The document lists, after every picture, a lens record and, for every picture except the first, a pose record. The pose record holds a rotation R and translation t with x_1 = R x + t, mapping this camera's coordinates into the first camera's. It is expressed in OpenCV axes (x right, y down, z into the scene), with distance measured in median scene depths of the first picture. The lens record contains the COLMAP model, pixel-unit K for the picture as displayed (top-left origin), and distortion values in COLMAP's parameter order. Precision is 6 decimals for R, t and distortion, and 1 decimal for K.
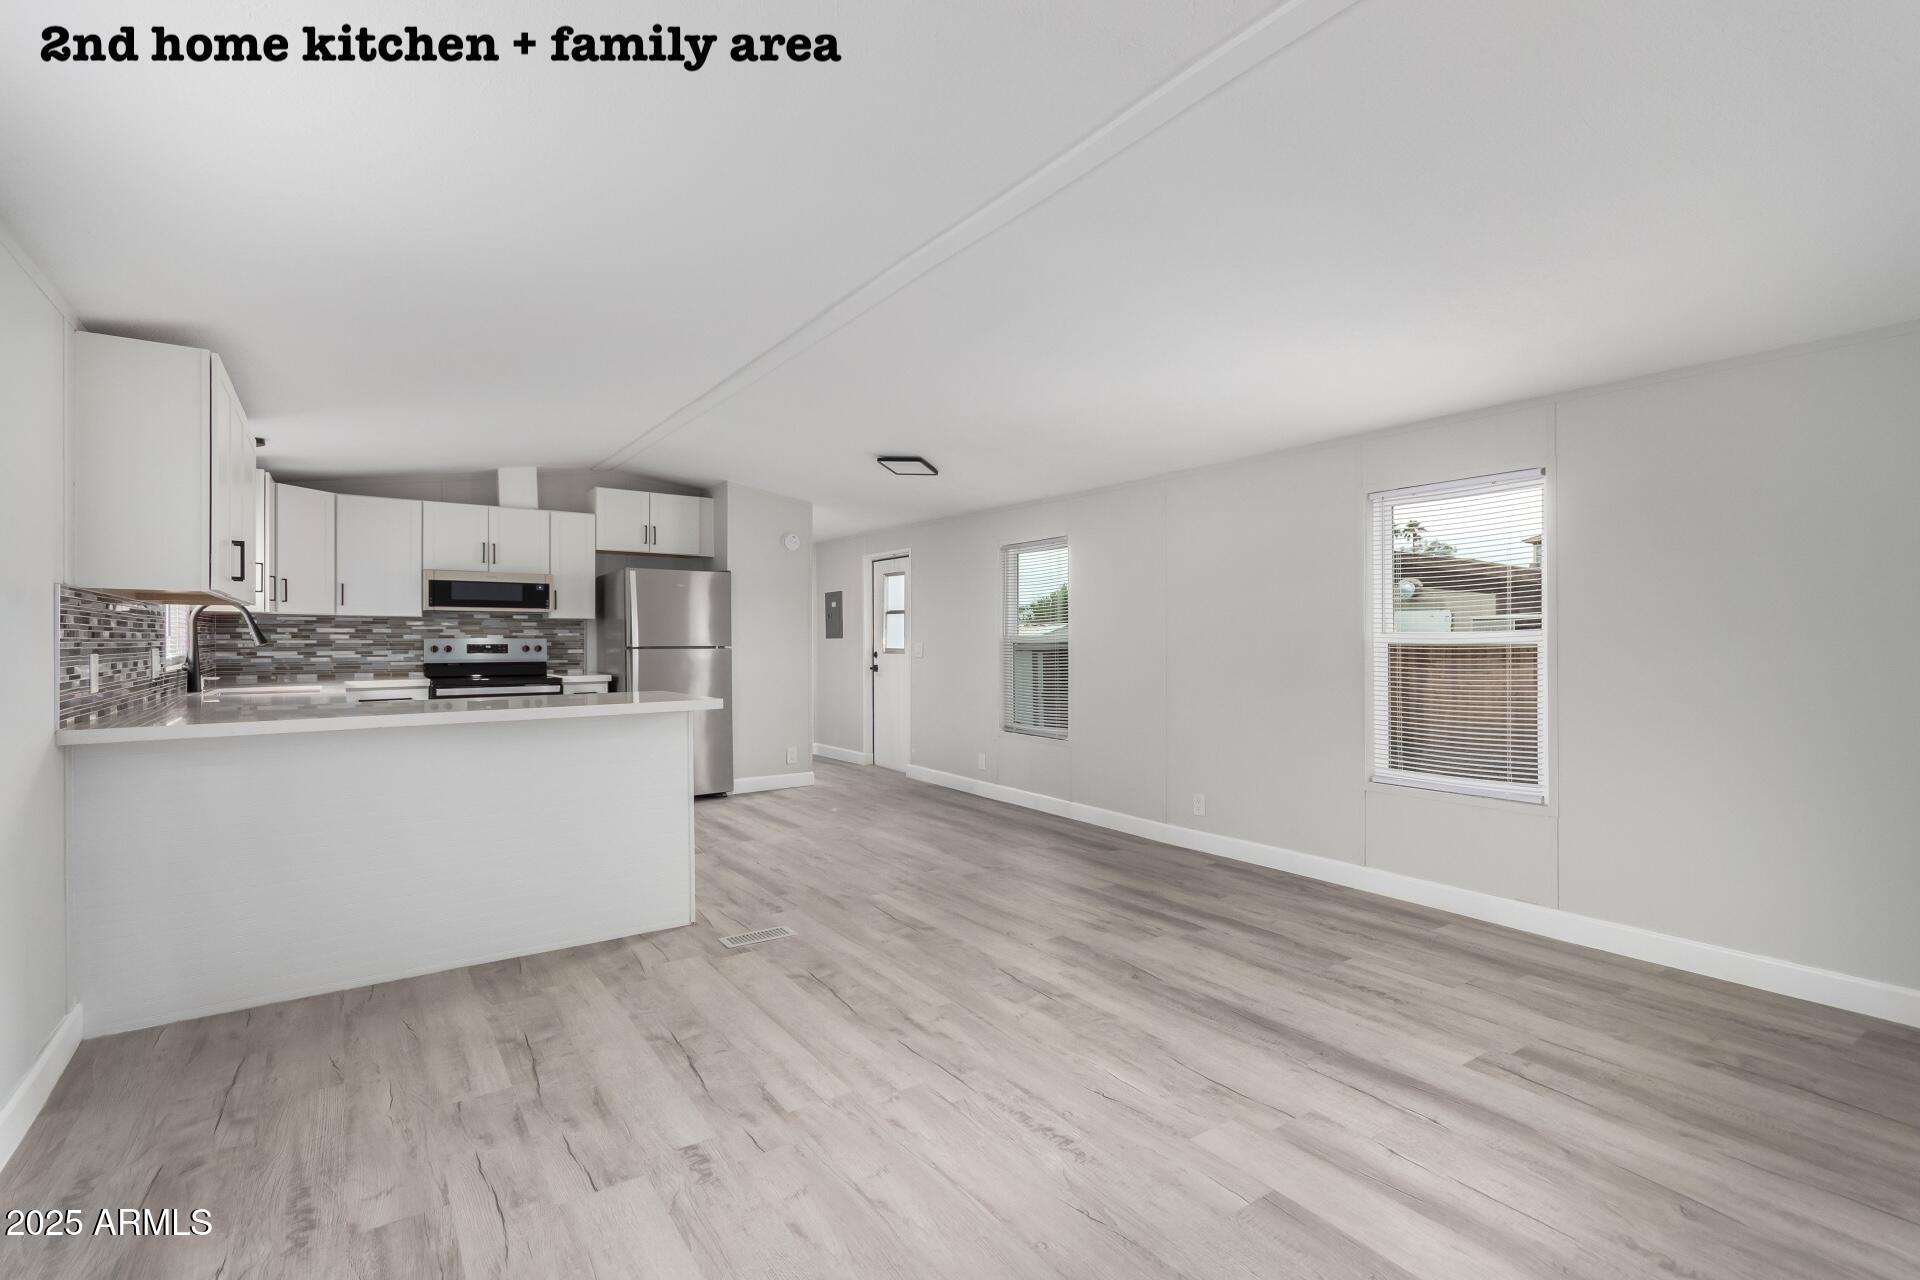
lens RADIAL K [[889.9, 0, 968.2], [0, 889.9, 651.2], [0, 0, 1]] dist [0.006789, 0.001518]
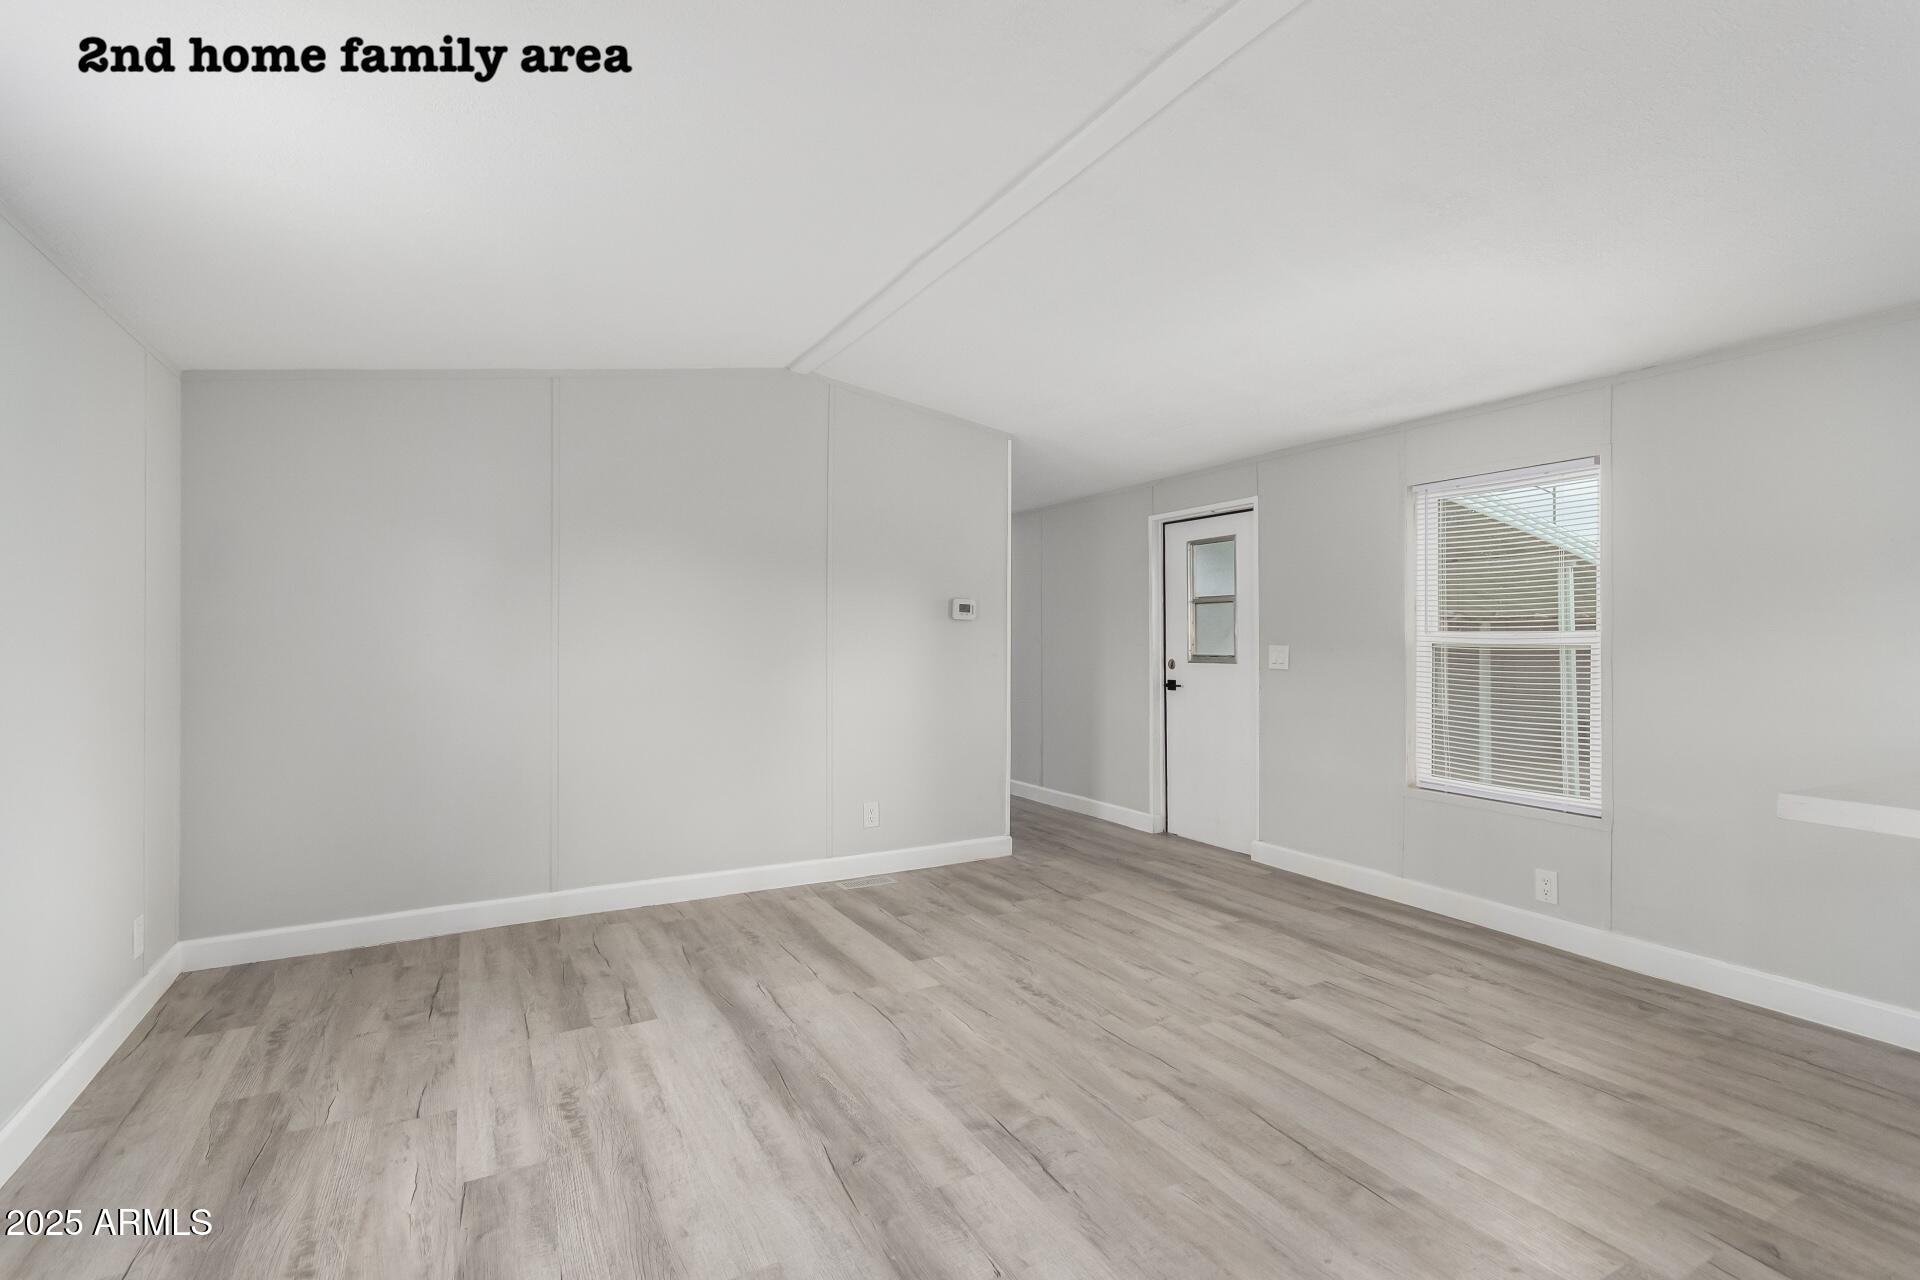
lens RADIAL K [[889.9, 0, 958.8], [0, 889.9, 636.3], [0, 0, 1]] dist [0.006789, 0.001518]
pose [[-0.994473, 0.001863, 0.104972, 0.039986], [0.003048, 0.999934, 0.011122, -0.021664], [-0.104944, 0.011380, -0.994413, 1.474003]]
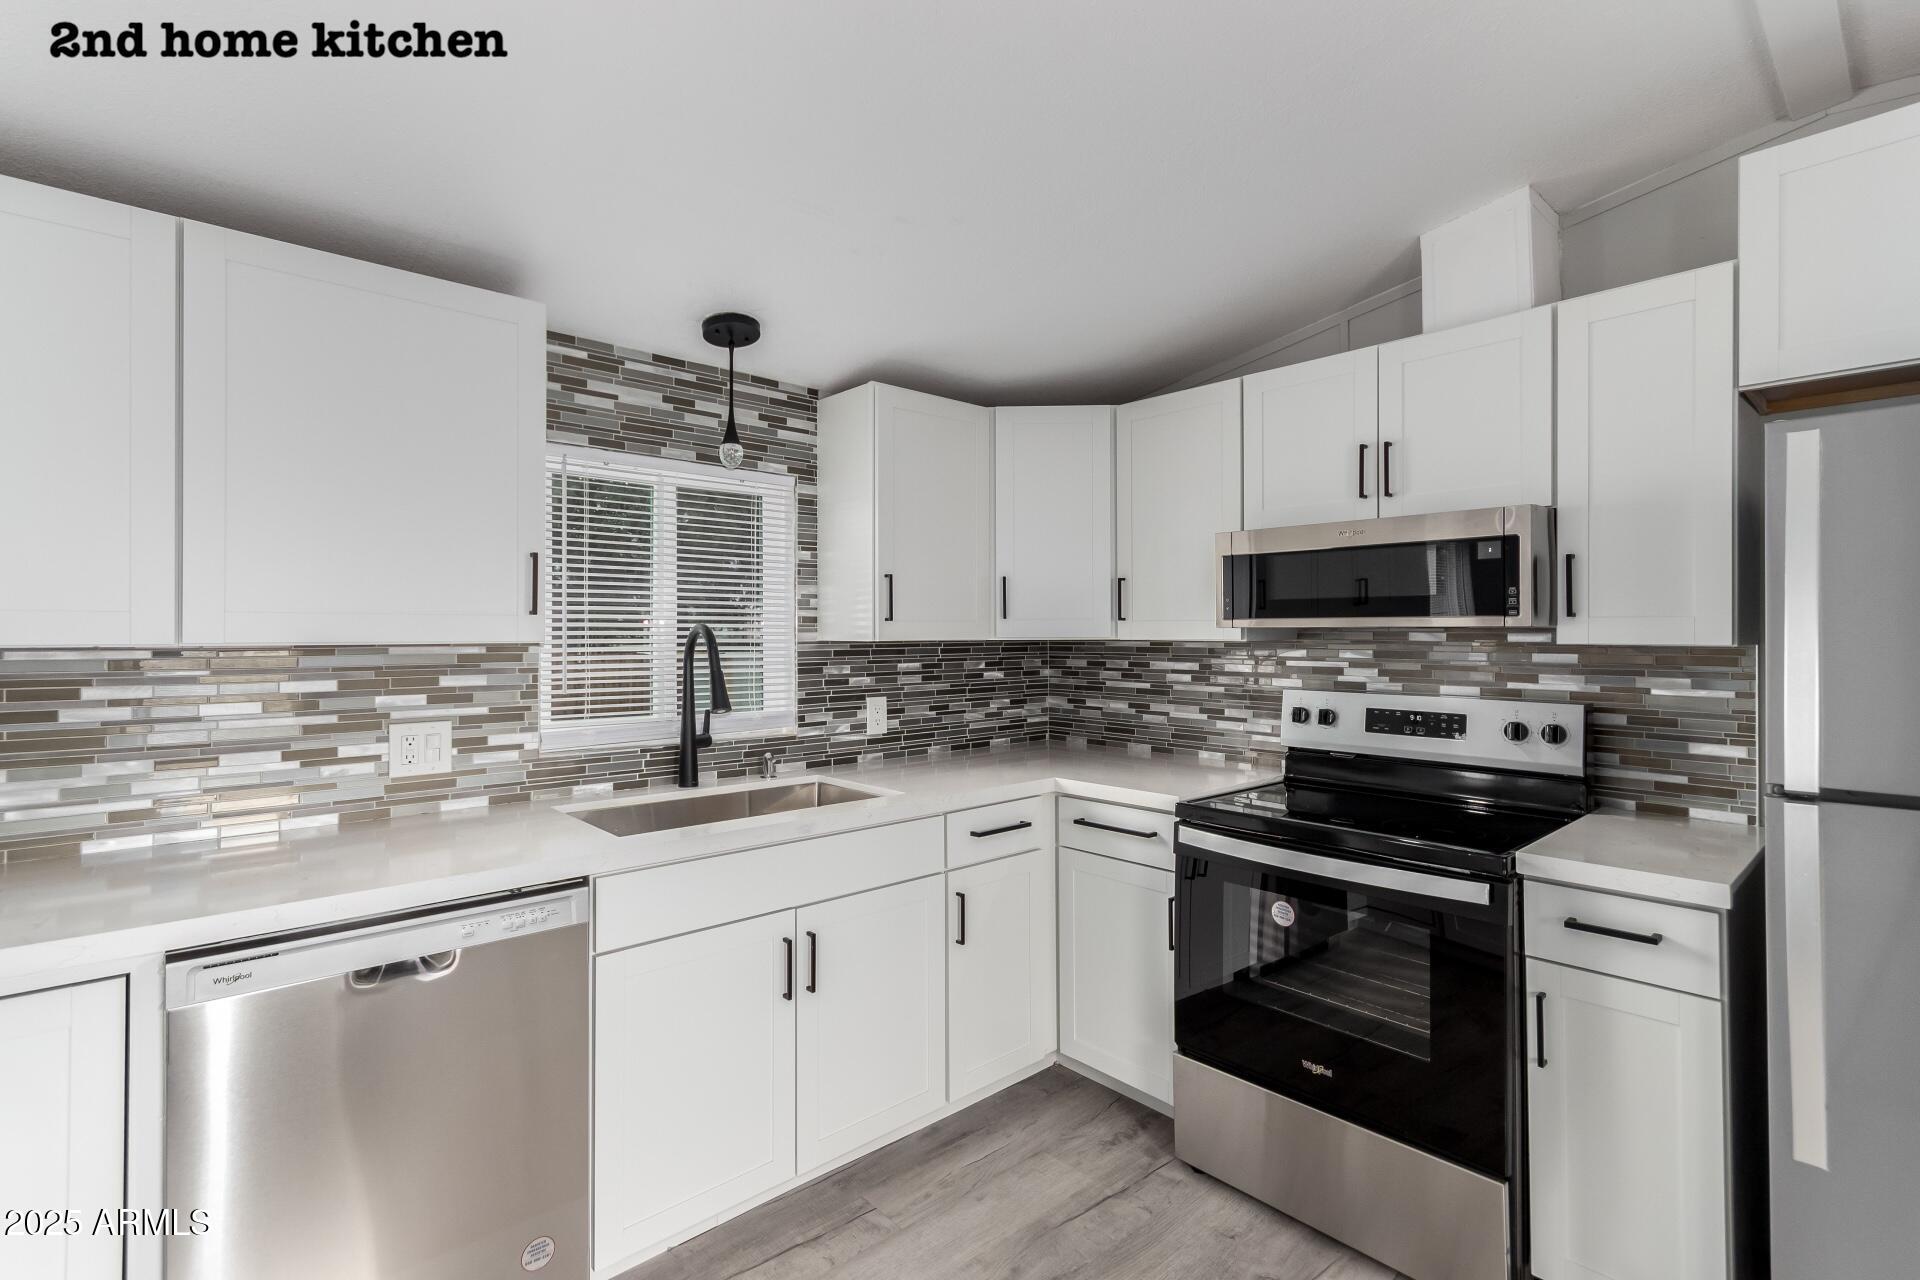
lens RADIAL K [[889.9, 0, 969.7], [0, 889.9, 629.8], [0, 0, 1]] dist [0.006789, 0.001518]
pose [[0.127948, -0.002872, -0.991777, -0.337550], [-0.014069, 0.999890, -0.004710, -0.069182], [0.991681, 0.014556, 0.127894, 1.383577]]
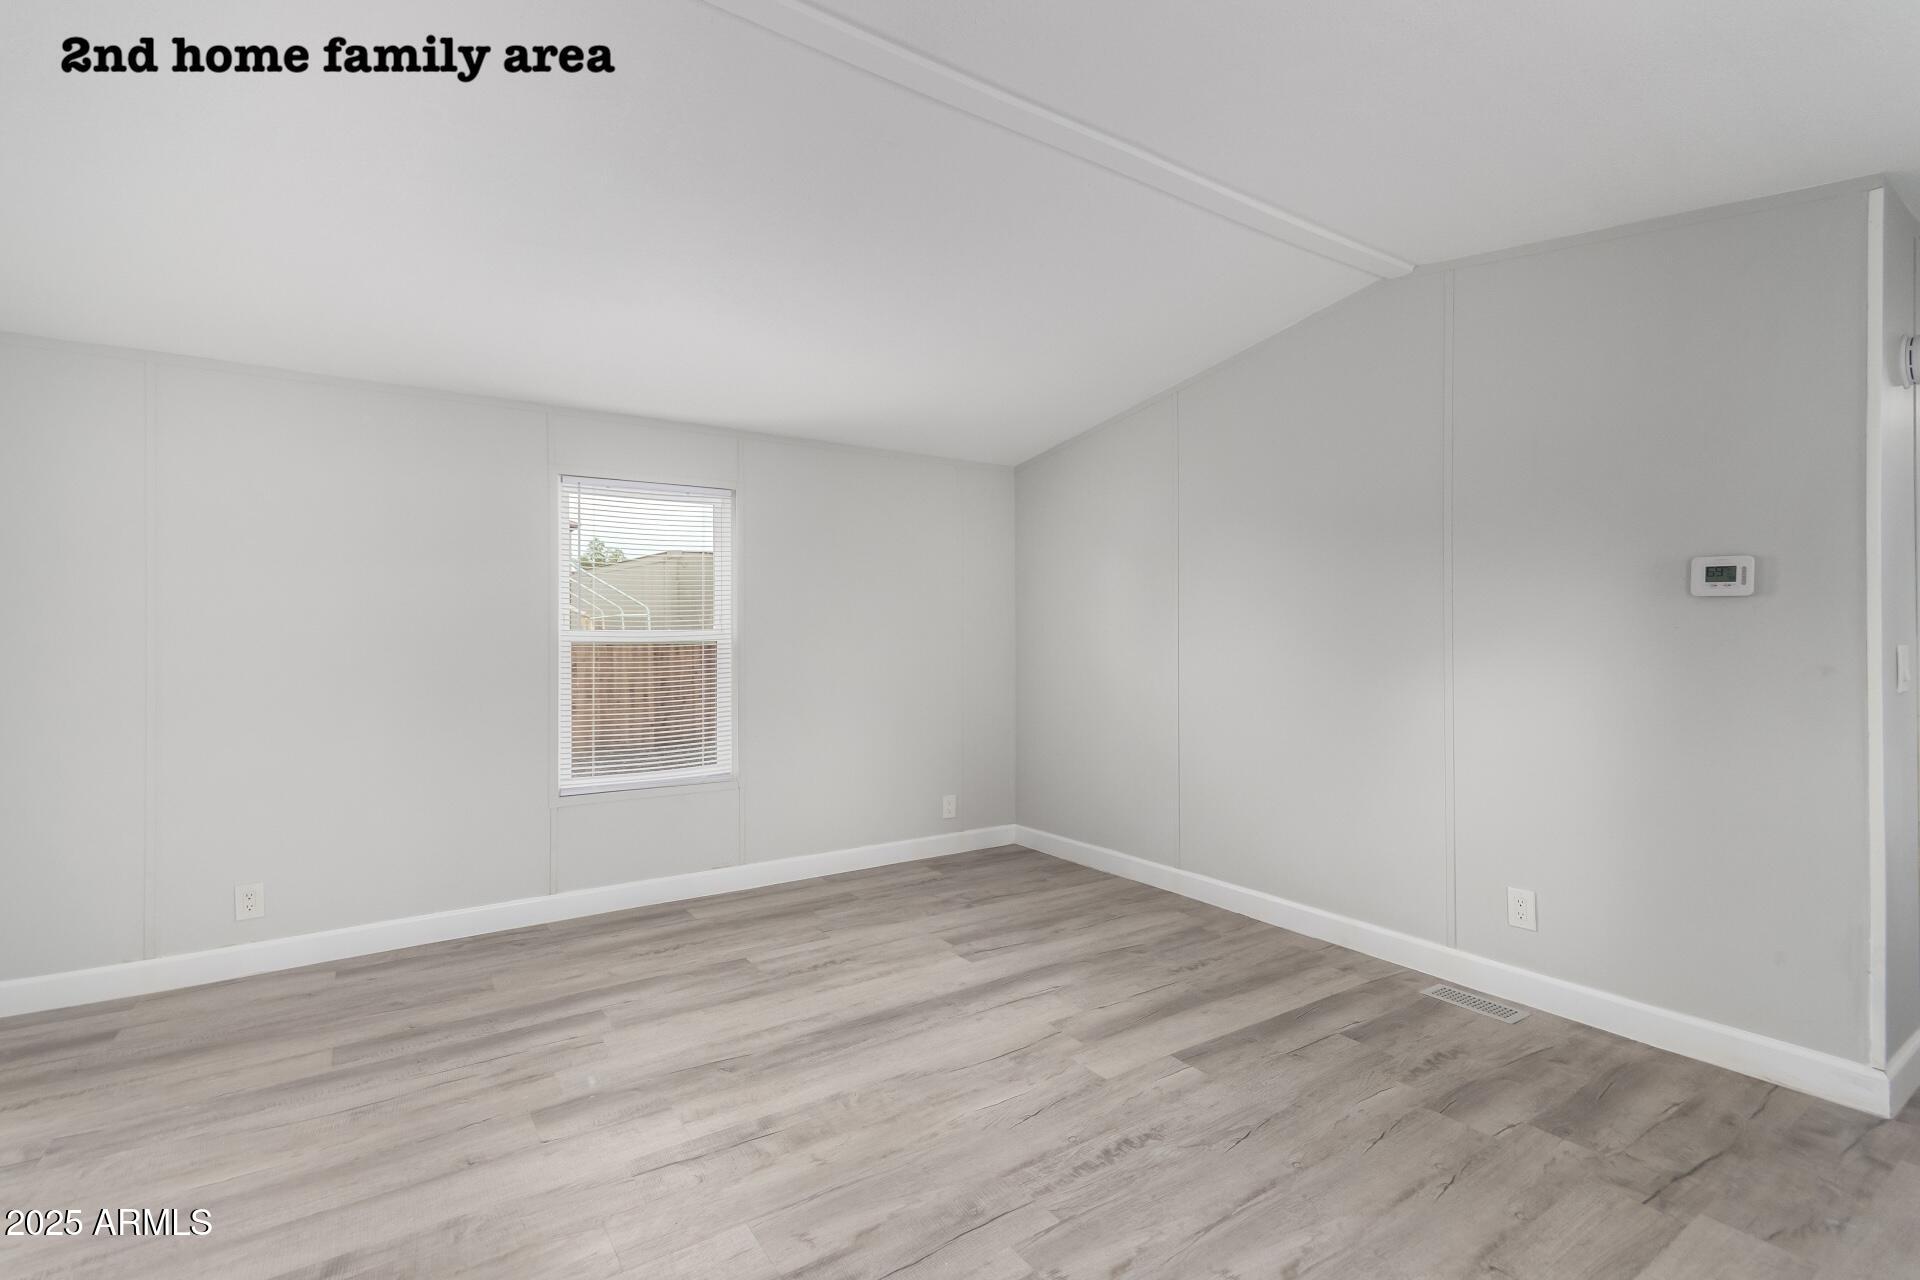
lens RADIAL K [[889.9, 0, 975.9], [0, 889.9, 637.6], [0, 0, 1]] dist [0.006789, 0.001518]
pose [[0.003385, -0.001398, 0.999993, -0.531834], [0.015267, 0.999883, 0.001346, -0.008968], [-0.999878, 0.015262, 0.003406, 0.698362]]
